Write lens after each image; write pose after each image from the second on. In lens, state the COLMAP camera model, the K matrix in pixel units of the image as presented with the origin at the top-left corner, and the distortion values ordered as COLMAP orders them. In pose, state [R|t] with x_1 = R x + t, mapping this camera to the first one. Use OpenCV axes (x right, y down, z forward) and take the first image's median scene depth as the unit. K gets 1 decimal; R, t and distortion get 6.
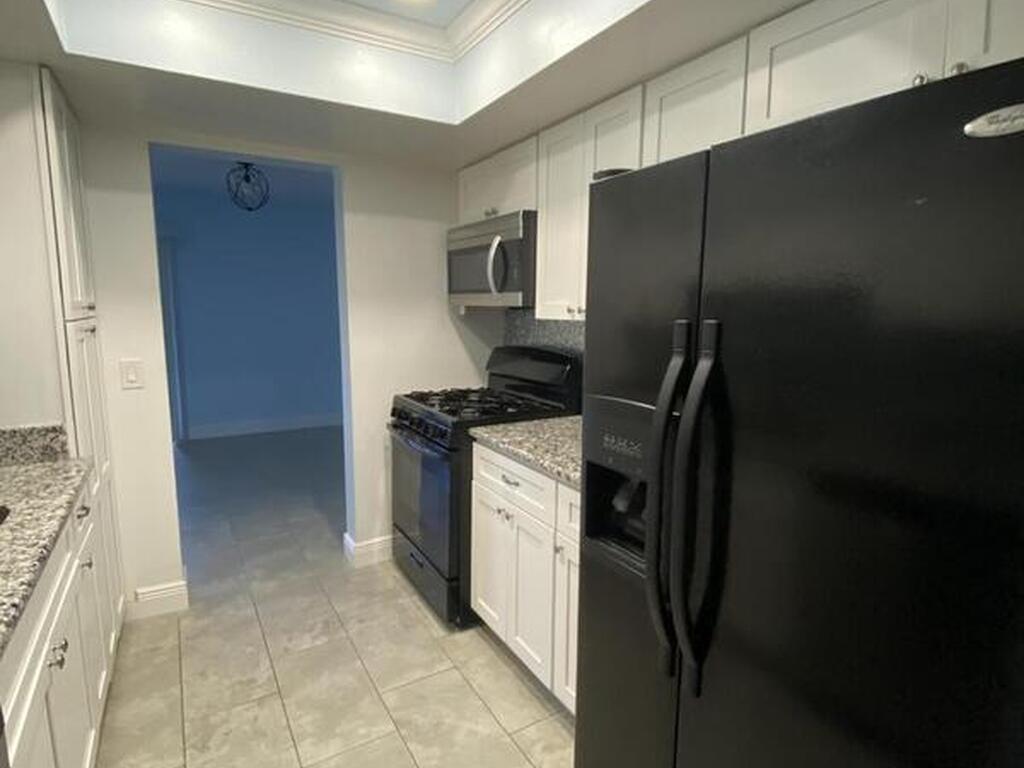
lens RADIAL K [[559.0, 0, 514.2], [0, 559.0, 381.8], [0, 0, 1]] dist [0.002107, -0.002897]
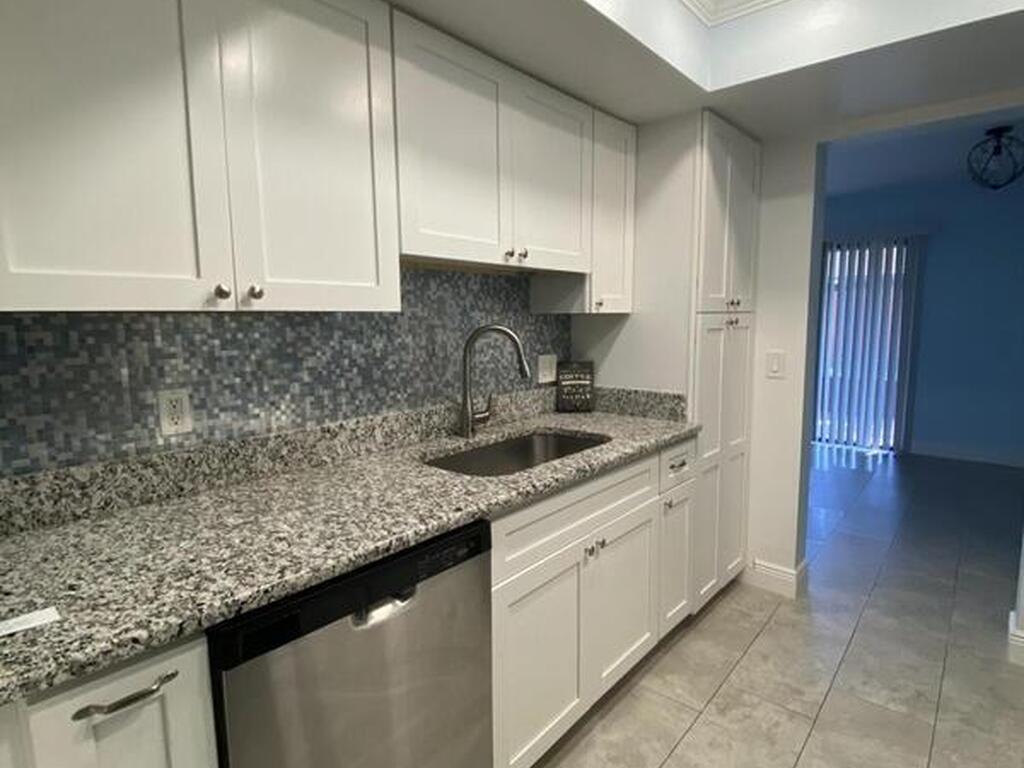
lens RADIAL K [[559.0, 0, 514.6], [0, 559.0, 384.7], [0, 0, 1]] dist [0.002107, -0.002897]
pose [[0.314754, 0.107472, -0.943069, 0.198482], [-0.121348, 0.989972, 0.072316, 0.007945], [0.941384, 0.091677, 0.324640, 0.174299]]
